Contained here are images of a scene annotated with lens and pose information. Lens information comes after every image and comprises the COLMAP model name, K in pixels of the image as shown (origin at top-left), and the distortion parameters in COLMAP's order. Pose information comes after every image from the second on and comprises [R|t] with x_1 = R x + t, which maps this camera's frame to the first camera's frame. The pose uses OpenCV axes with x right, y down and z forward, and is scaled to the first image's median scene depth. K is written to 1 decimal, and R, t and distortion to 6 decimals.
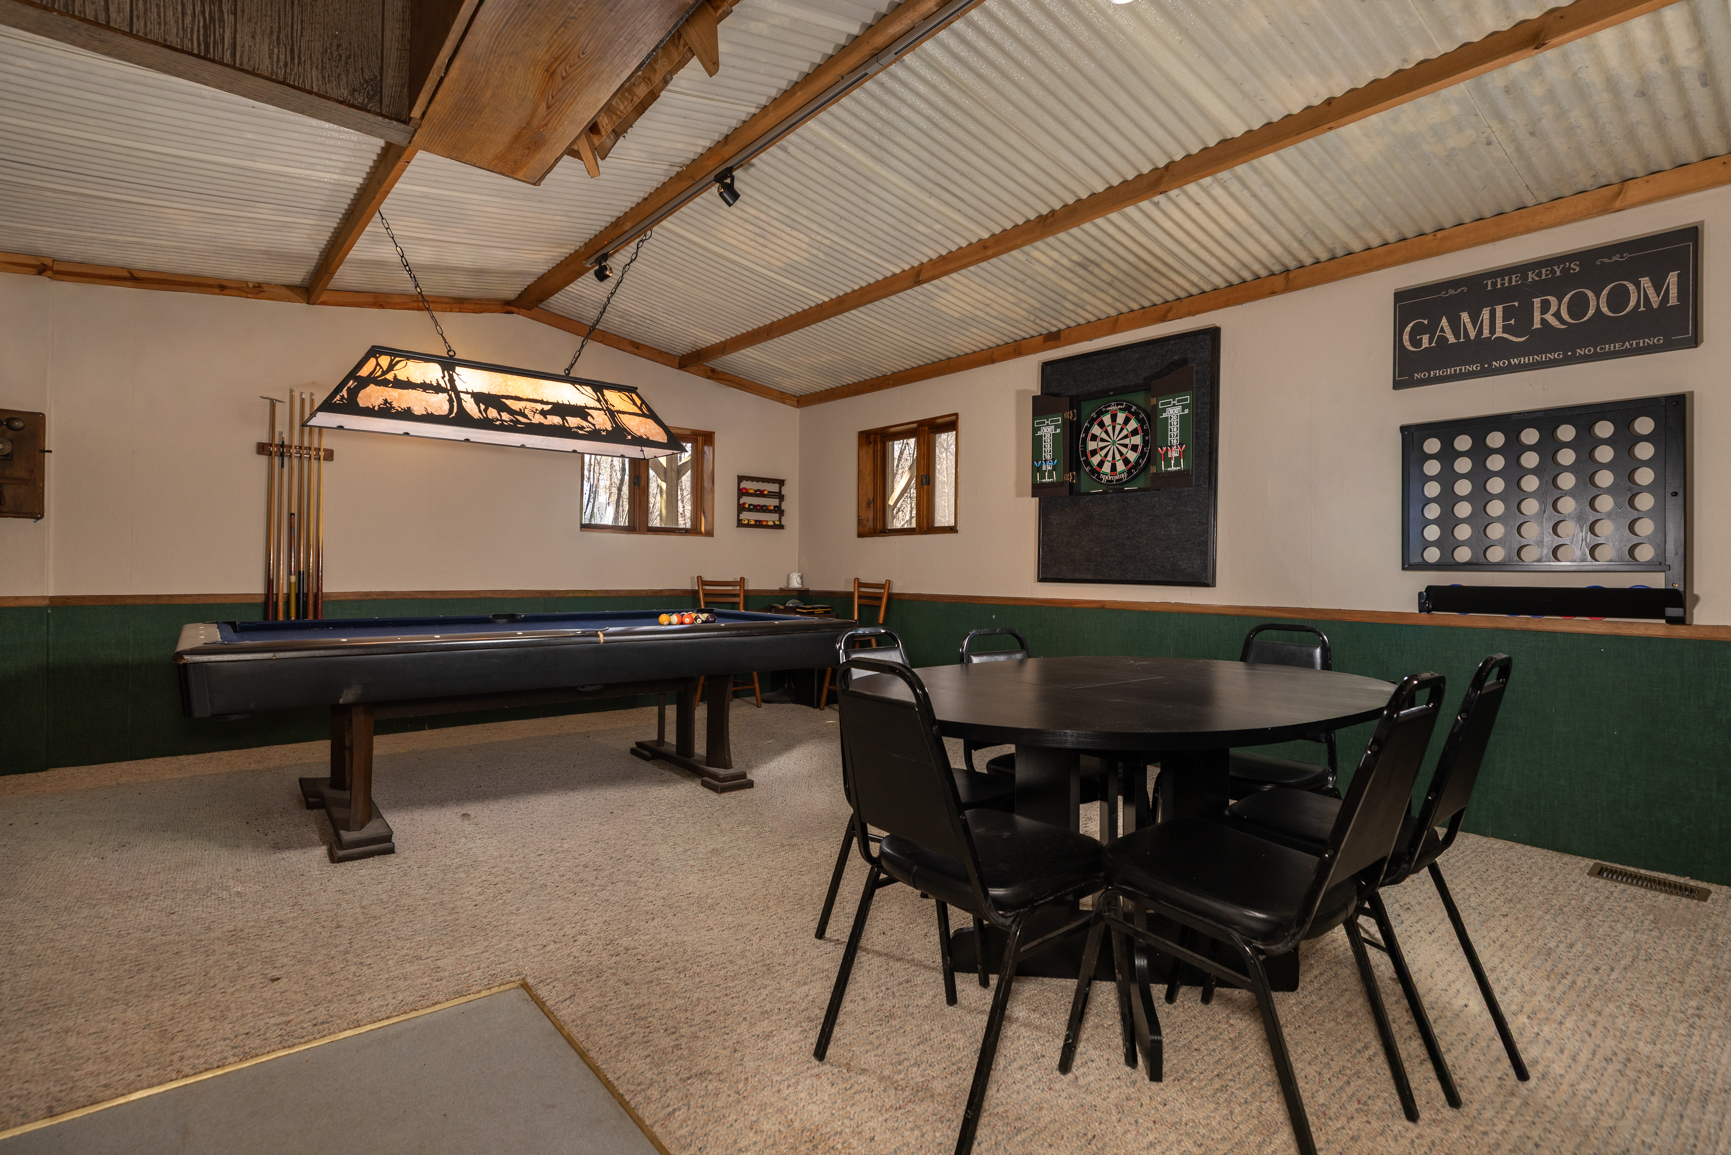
lens RADIAL K [[836.7, 0, 862.2], [0, 836.7, 576.6], [0, 0, 1]] dist [0.003758, 0.000650]
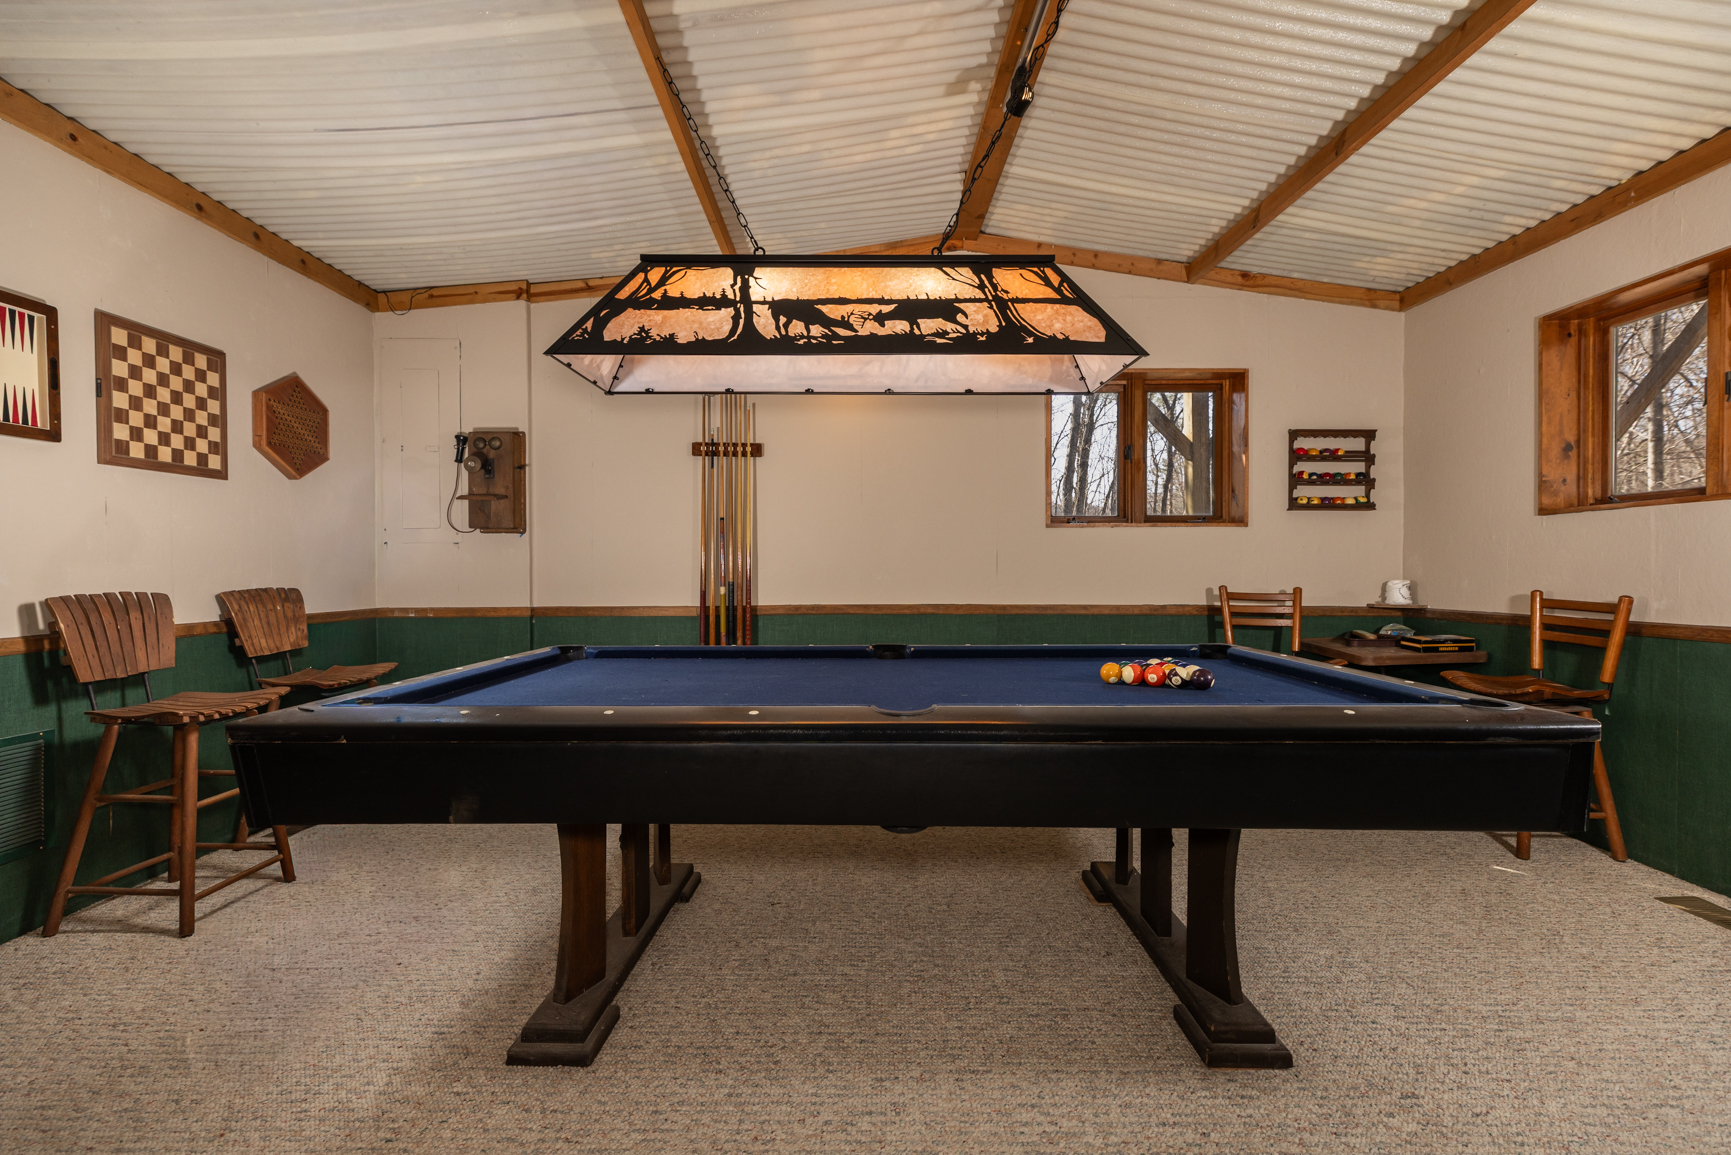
lens RADIAL K [[768.1, 0, 863.4], [0, 768.1, 574.3], [0, 0, 1]] dist [0.001585, 0.001369]
pose [[0.774560, -0.005937, -0.632472, -0.038950], [0.003285, 0.999980, -0.005363, -0.009749], [0.632491, 0.002076, 0.774565, 0.456129]]
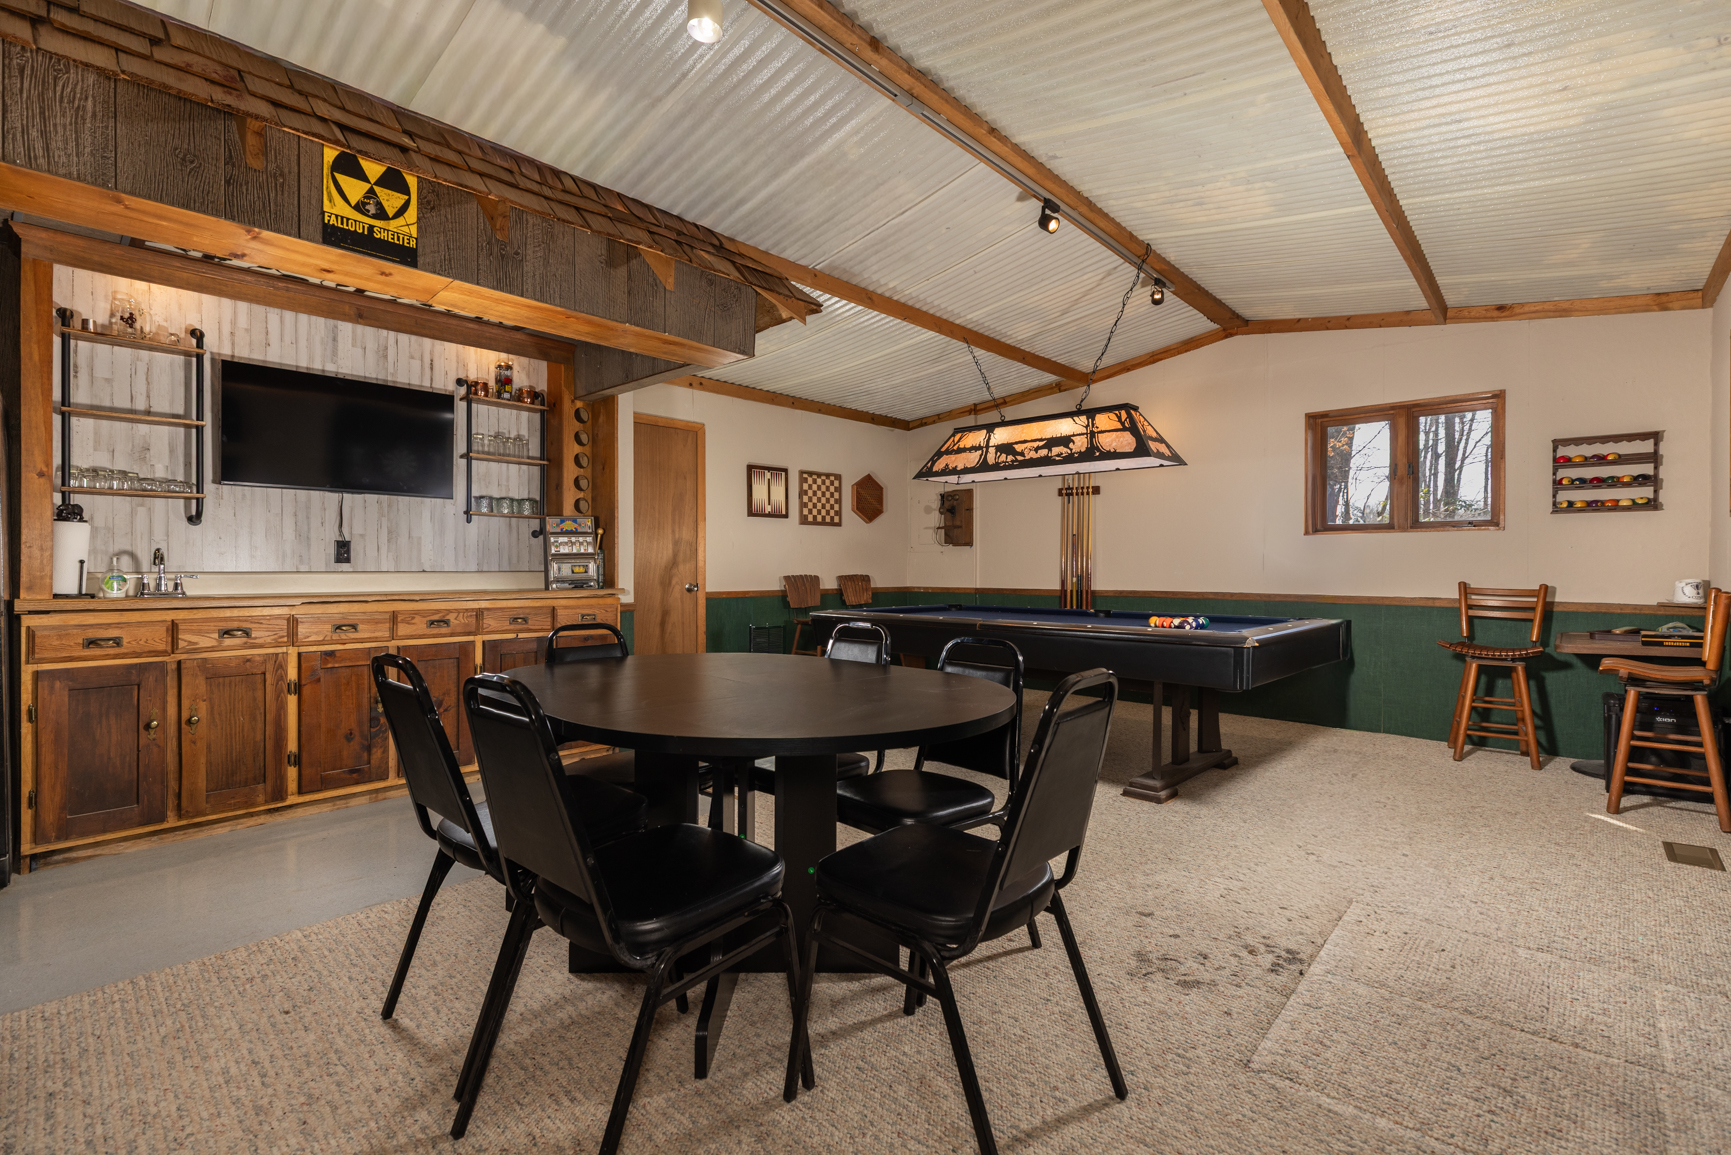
lens RADIAL K [[768.1, 0, 866.7], [0, 768.1, 569.2], [0, 0, 1]] dist [0.001585, 0.001369]
pose [[0.134246, -0.006127, -0.990929, 0.579577], [-0.008616, 0.999936, -0.007350, -0.002881], [0.990911, 0.009525, 0.134184, 0.470575]]
